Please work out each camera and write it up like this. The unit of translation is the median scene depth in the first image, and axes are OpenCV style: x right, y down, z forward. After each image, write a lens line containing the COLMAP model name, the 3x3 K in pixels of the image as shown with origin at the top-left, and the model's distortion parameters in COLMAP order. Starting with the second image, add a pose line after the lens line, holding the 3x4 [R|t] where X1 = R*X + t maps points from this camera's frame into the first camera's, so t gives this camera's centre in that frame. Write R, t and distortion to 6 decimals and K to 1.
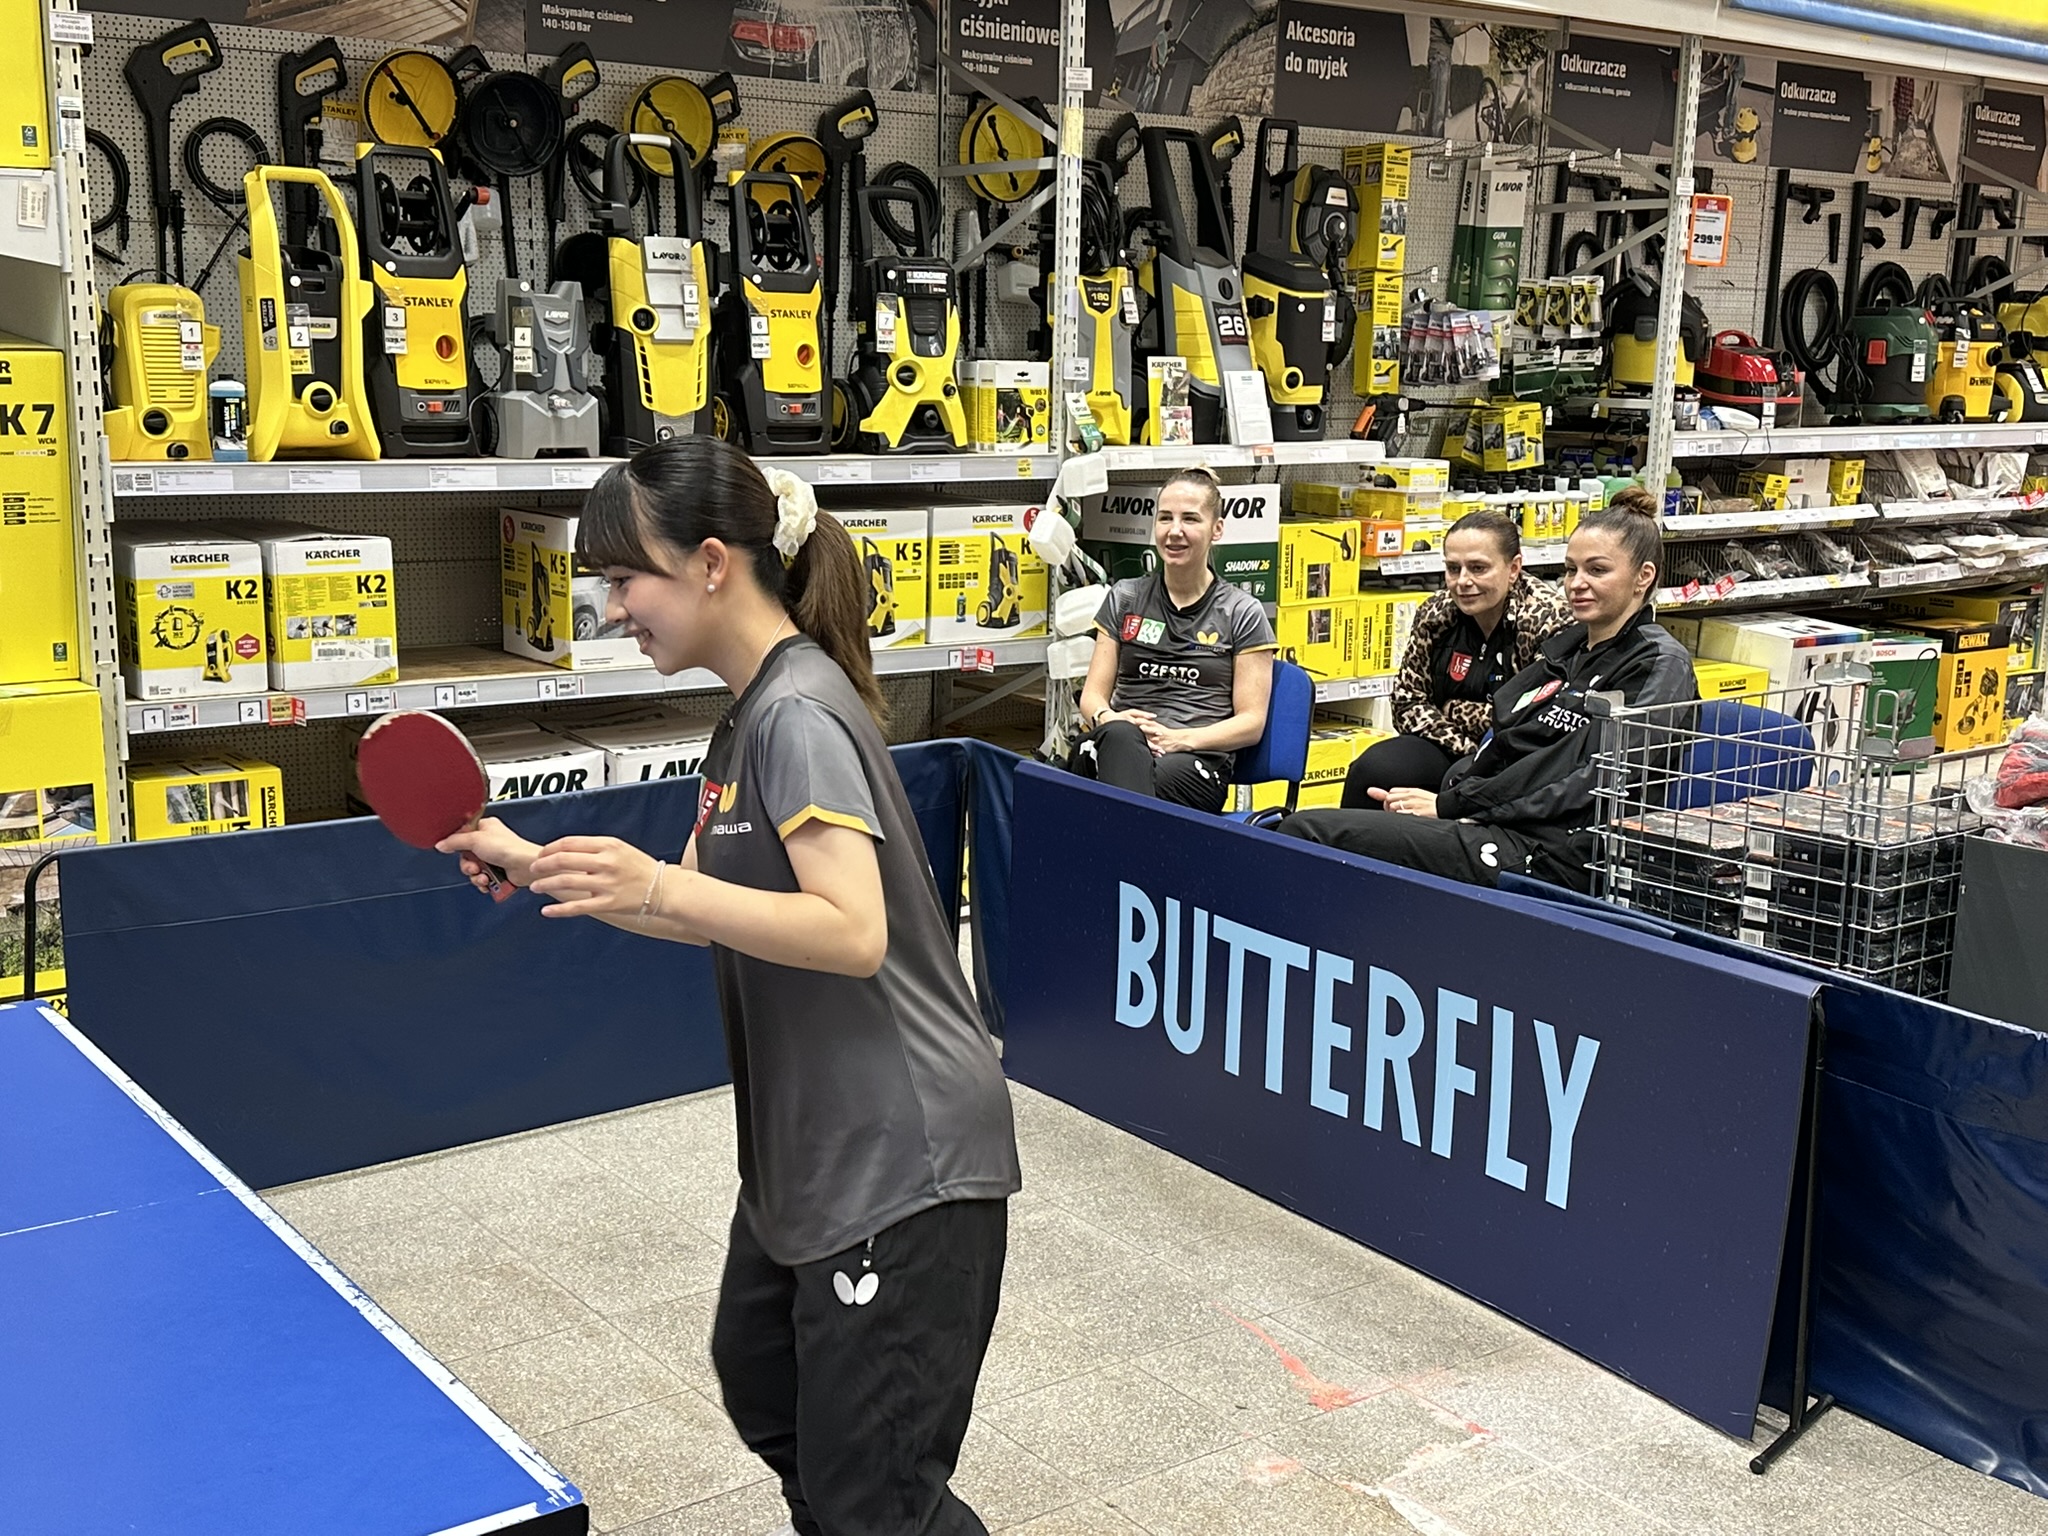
lens RADIAL K [[2259.1, 0, 1016.6], [0, 2259.1, 785.7], [0, 0, 1]] dist [0.208003, -0.469659]
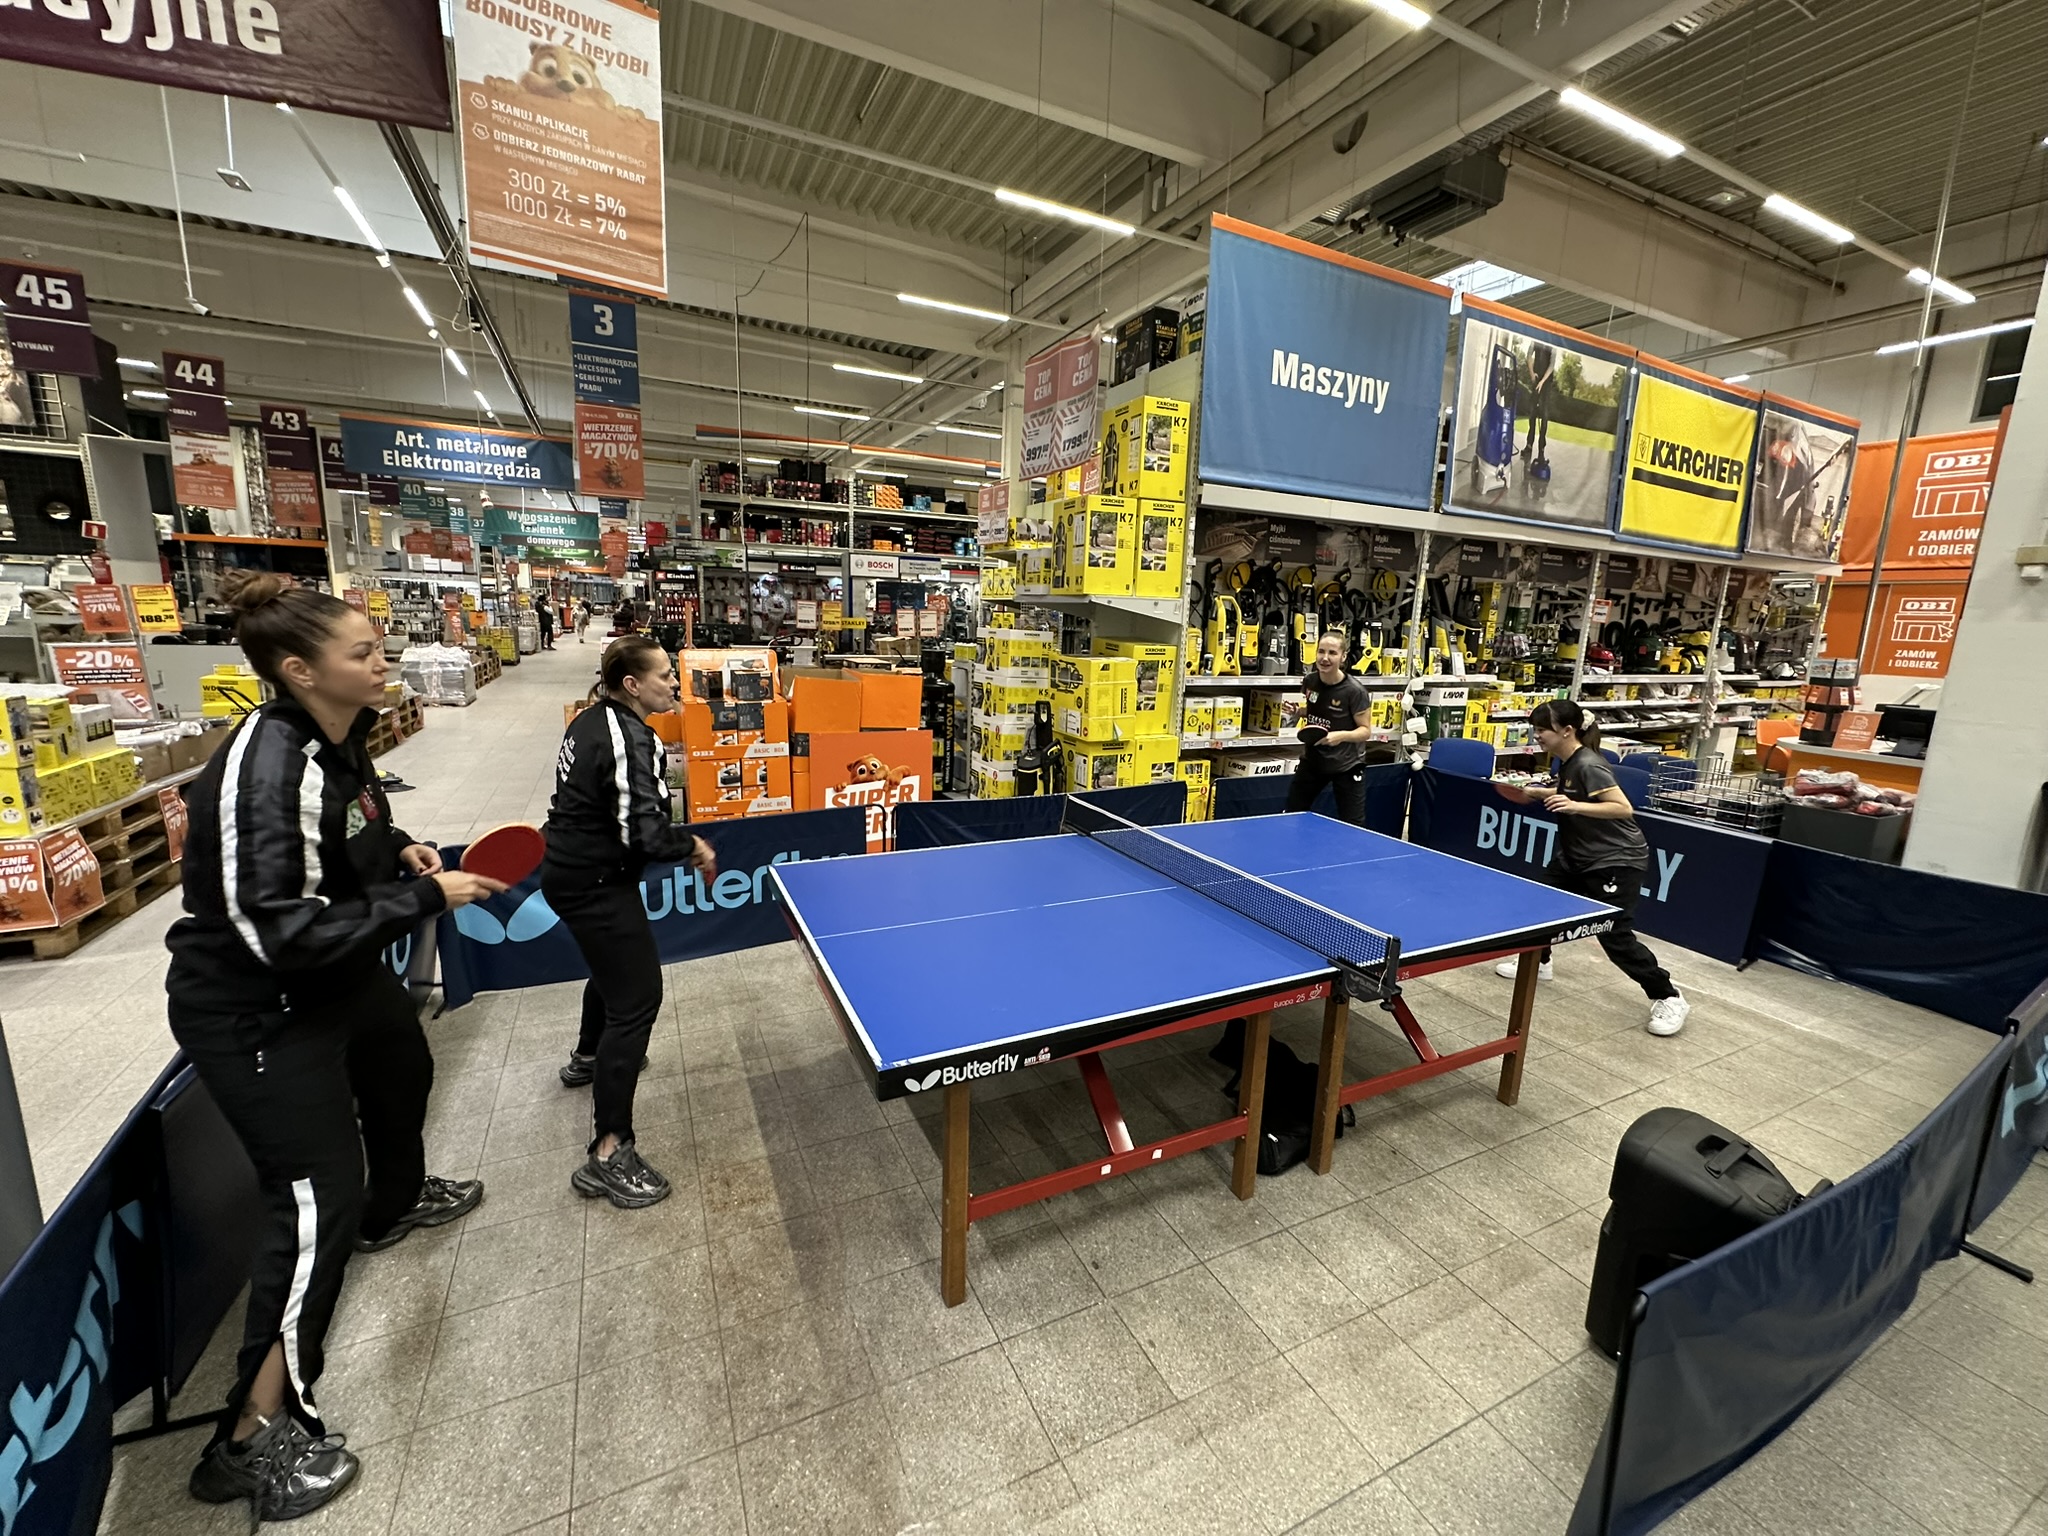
lens RADIAL K [[816.5, 0, 1023.7], [0, 816.5, 765.3], [0, 0, 1]] dist [-0.002504, 0.000435]
pose [[0.983397, 0.050282, -0.174361, -0.306925], [-0.053184, 0.998512, -0.012011, 0.024538], [0.173498, 0.021084, 0.984608, -0.248889]]
